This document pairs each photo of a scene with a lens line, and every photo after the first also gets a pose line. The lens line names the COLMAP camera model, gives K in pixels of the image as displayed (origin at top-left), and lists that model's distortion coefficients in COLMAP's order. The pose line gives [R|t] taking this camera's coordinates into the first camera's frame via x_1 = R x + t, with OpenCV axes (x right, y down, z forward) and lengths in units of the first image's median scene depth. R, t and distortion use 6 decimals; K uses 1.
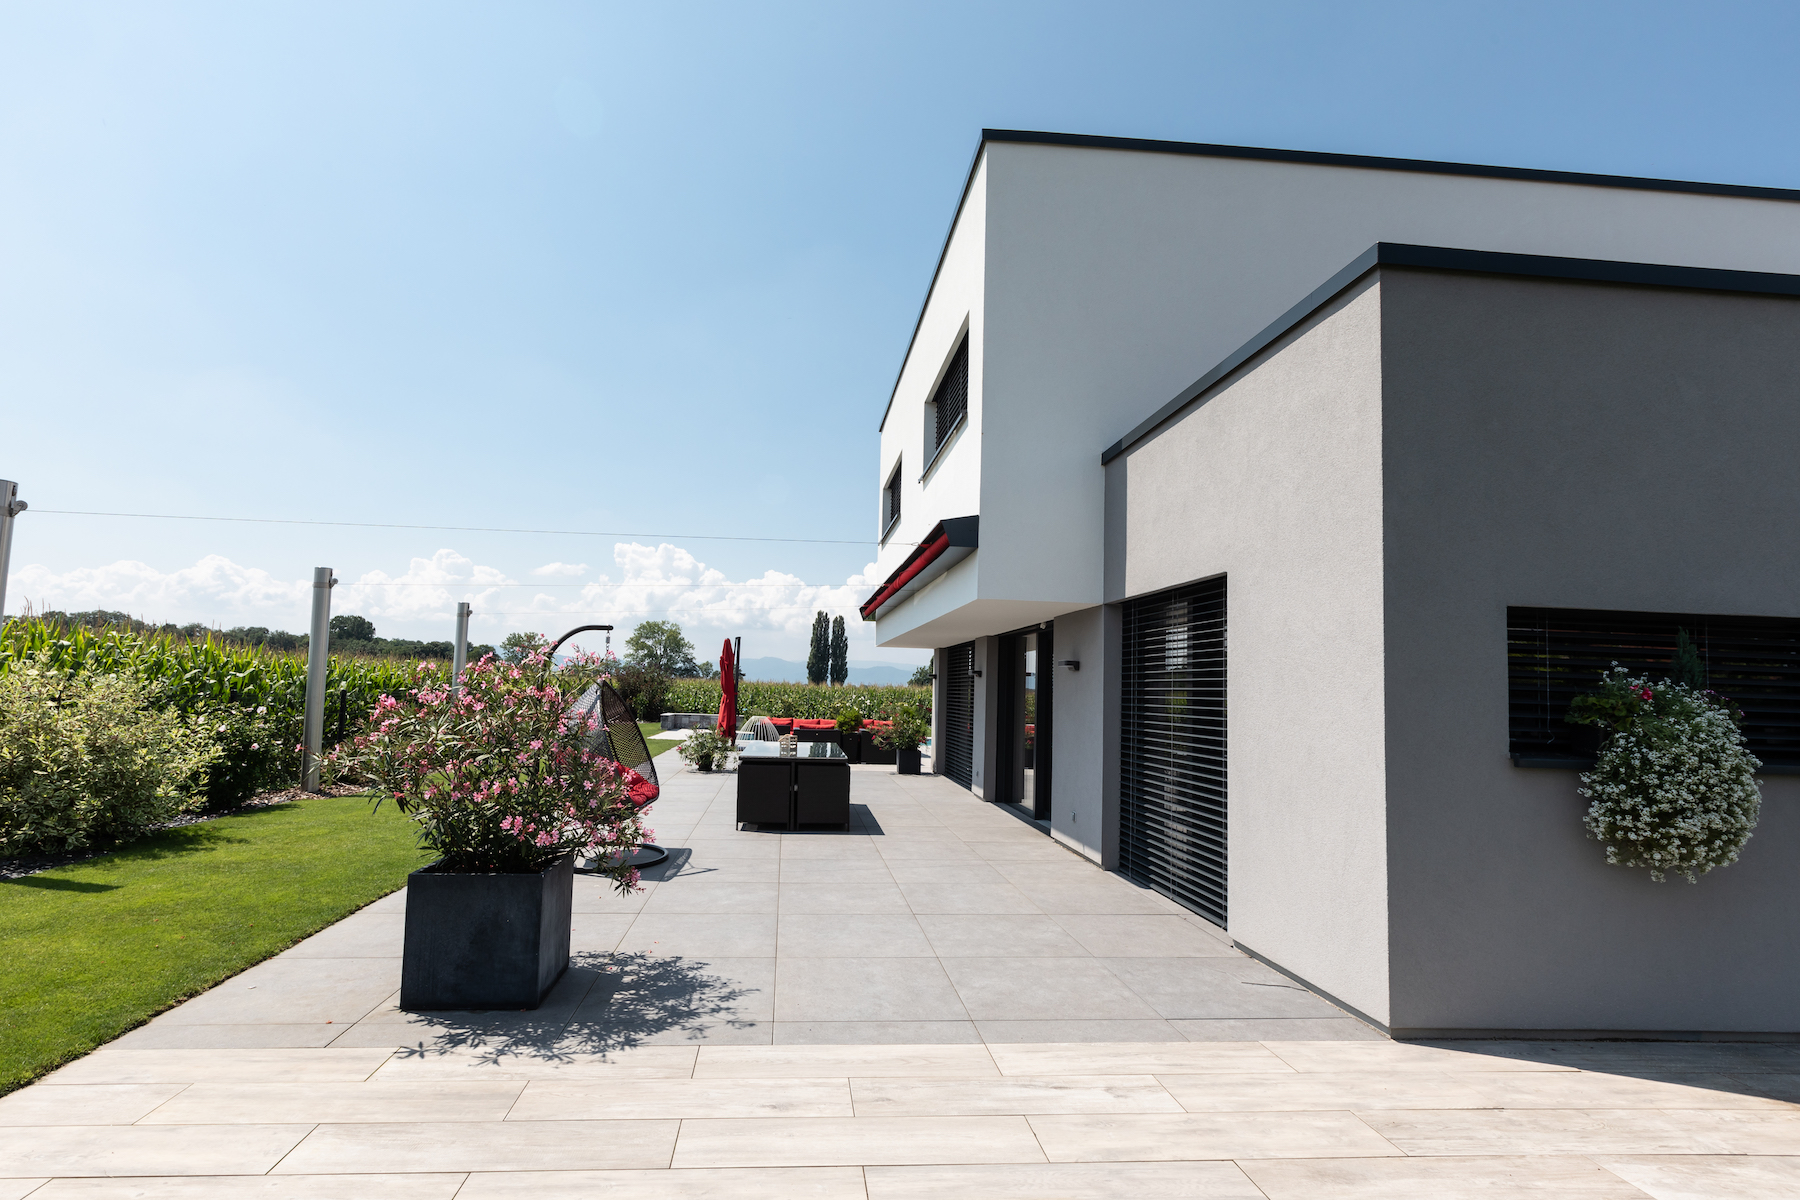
lens RADIAL K [[847.2, 0, 853.5], [0, 847.2, 622.7], [0, 0, 1]] dist [-0.001105, -0.001209]
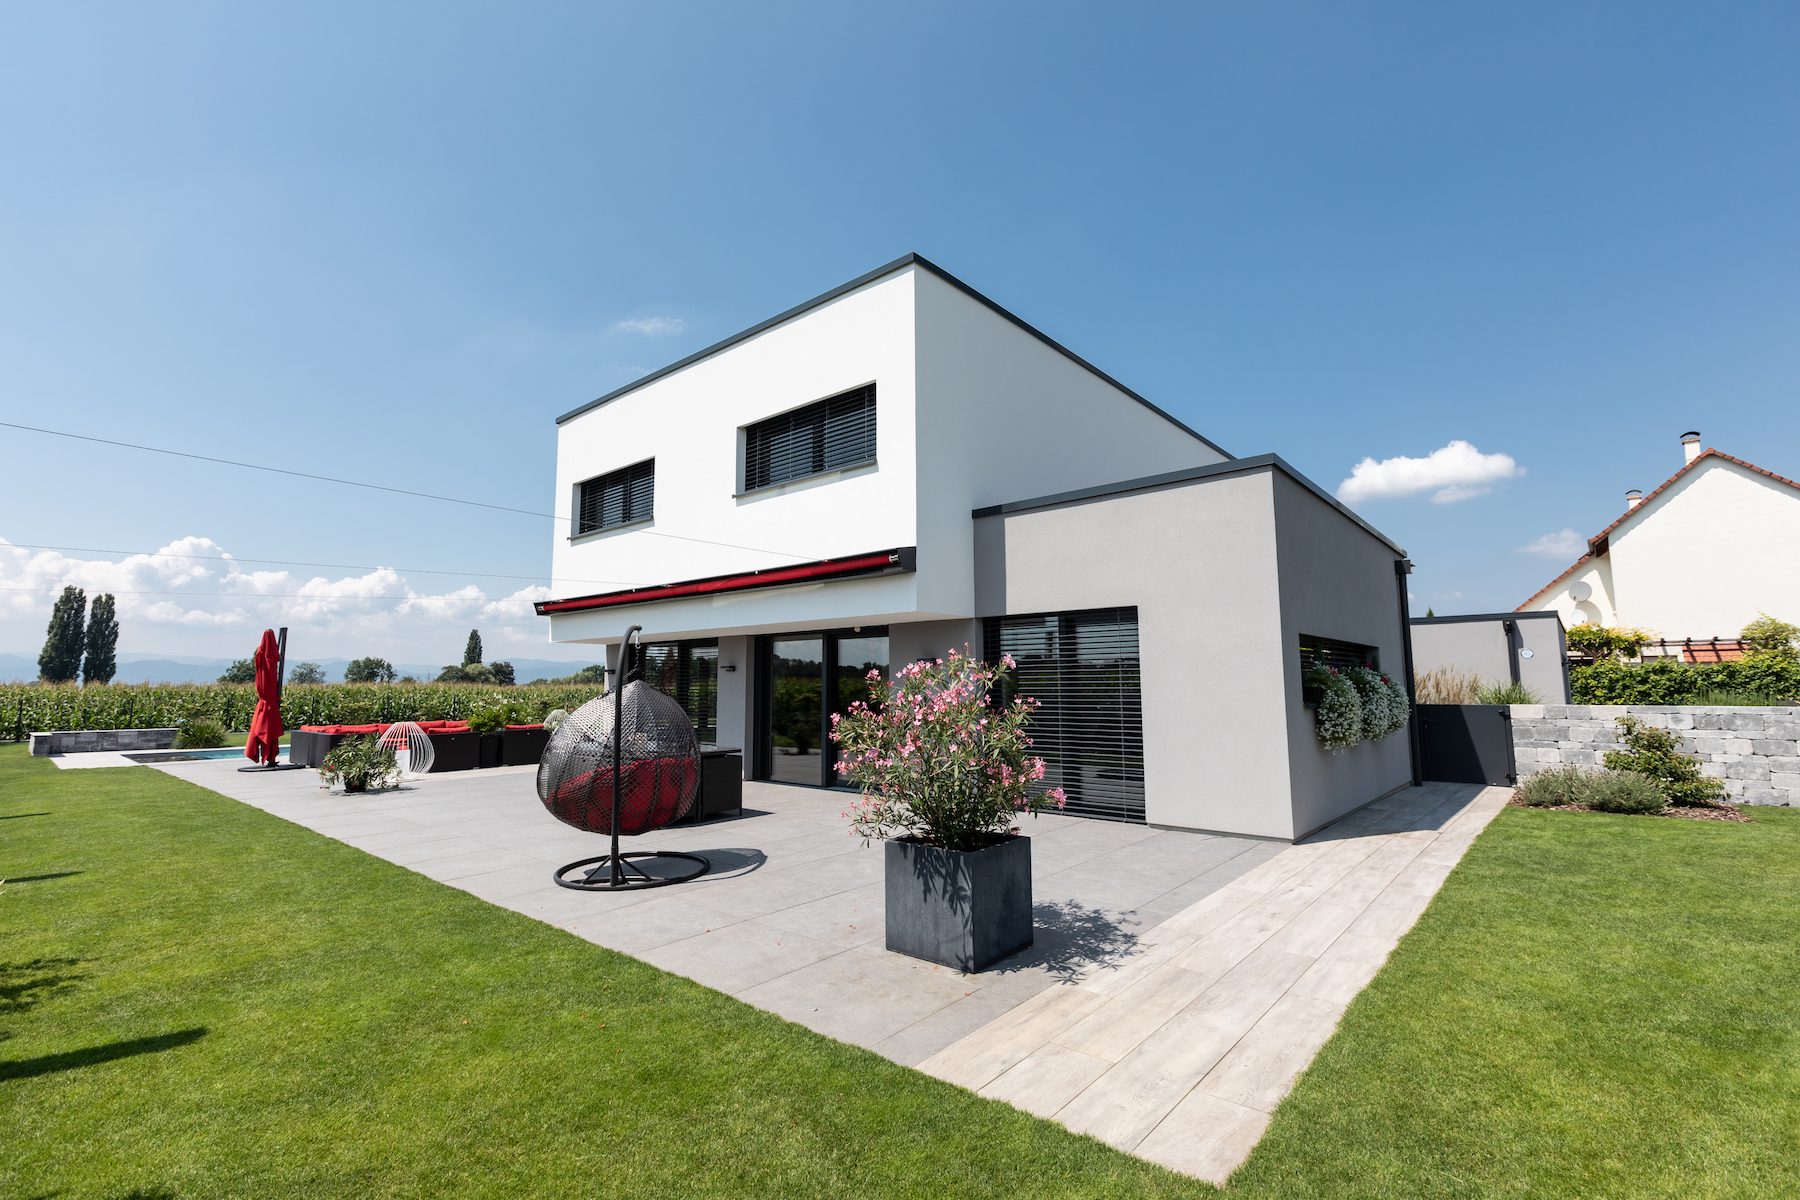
lens RADIAL K [[788.3, 0, 890.1], [0, 788.3, 604.1], [0, 0, 1]] dist [-0.000451, -0.000490]
pose [[0.716086, 0.037480, 0.697006, -1.445160], [-0.027243, 0.999297, -0.025746, -0.012304], [-0.697481, -0.000553, 0.716603, 0.327382]]
